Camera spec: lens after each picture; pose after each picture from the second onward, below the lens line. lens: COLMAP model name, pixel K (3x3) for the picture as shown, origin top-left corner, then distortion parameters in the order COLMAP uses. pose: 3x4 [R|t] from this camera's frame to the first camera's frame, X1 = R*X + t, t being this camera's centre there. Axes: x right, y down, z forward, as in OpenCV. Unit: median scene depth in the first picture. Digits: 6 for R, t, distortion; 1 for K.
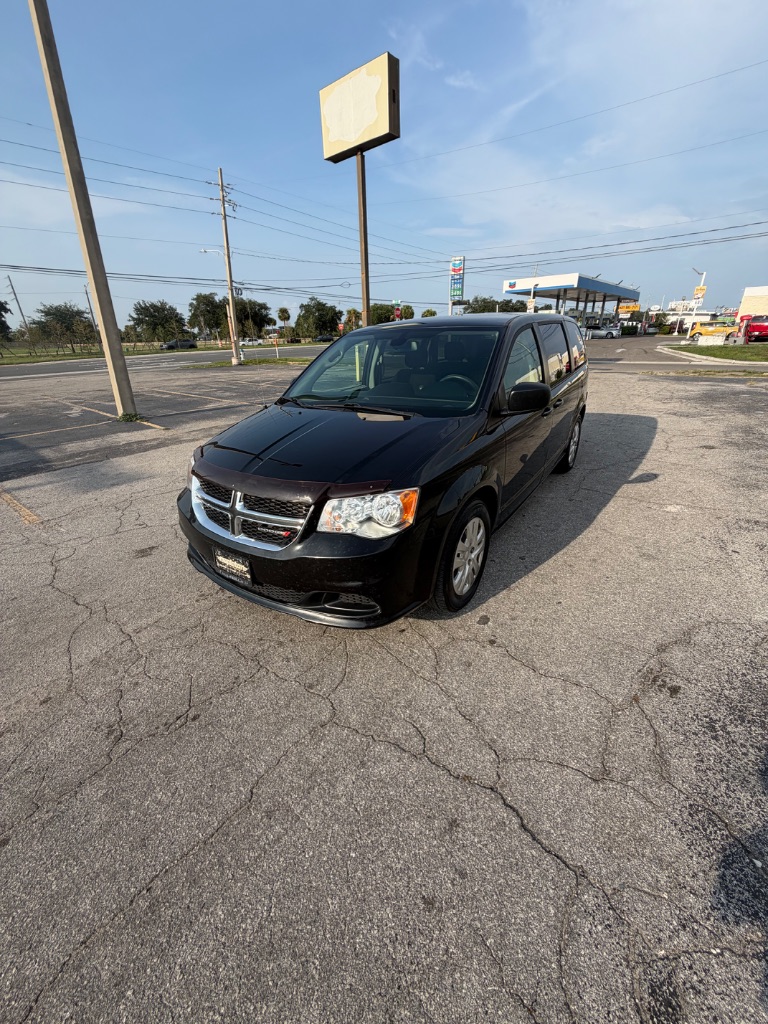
lens RADIAL K [[406.2, 0, 378.9], [0, 406.2, 511.3], [0, 0, 1]] dist [-0.001323, 0.000549]
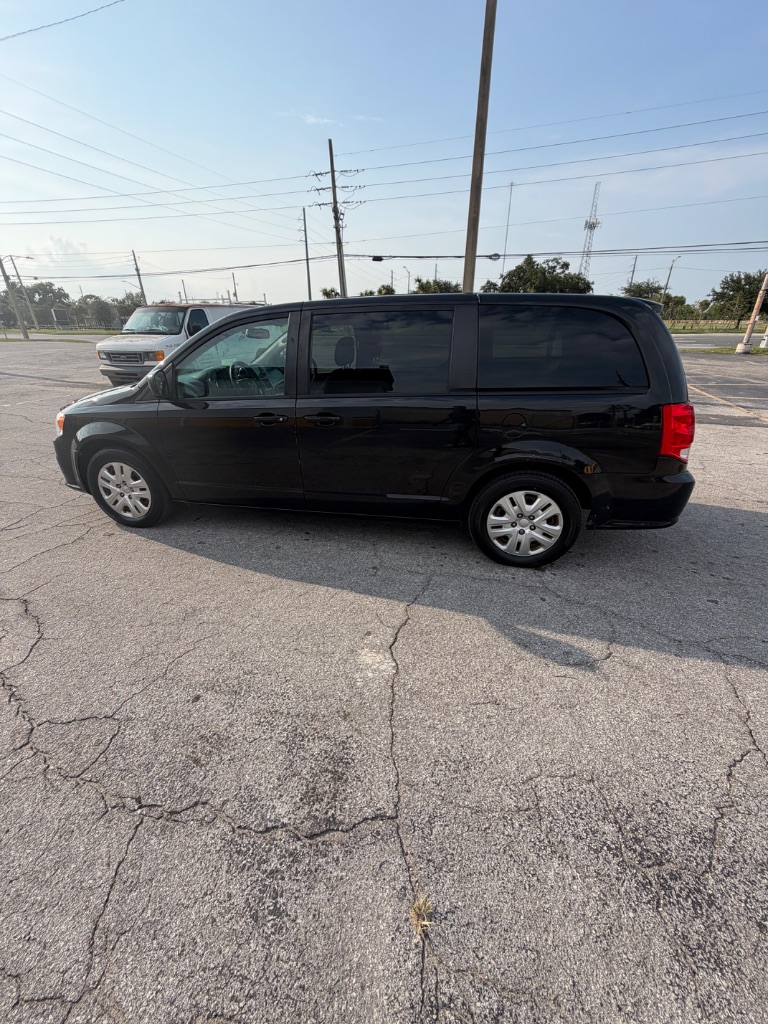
lens RADIAL K [[406.2, 0, 384.5], [0, 406.2, 509.8], [0, 0, 1]] dist [-0.001323, 0.000549]
pose [[0.379422, 0.414157, -0.827353, 1.340115], [-0.375887, 0.886098, 0.271182, -0.412499], [0.845427, 0.208099, 0.491882, 0.860289]]
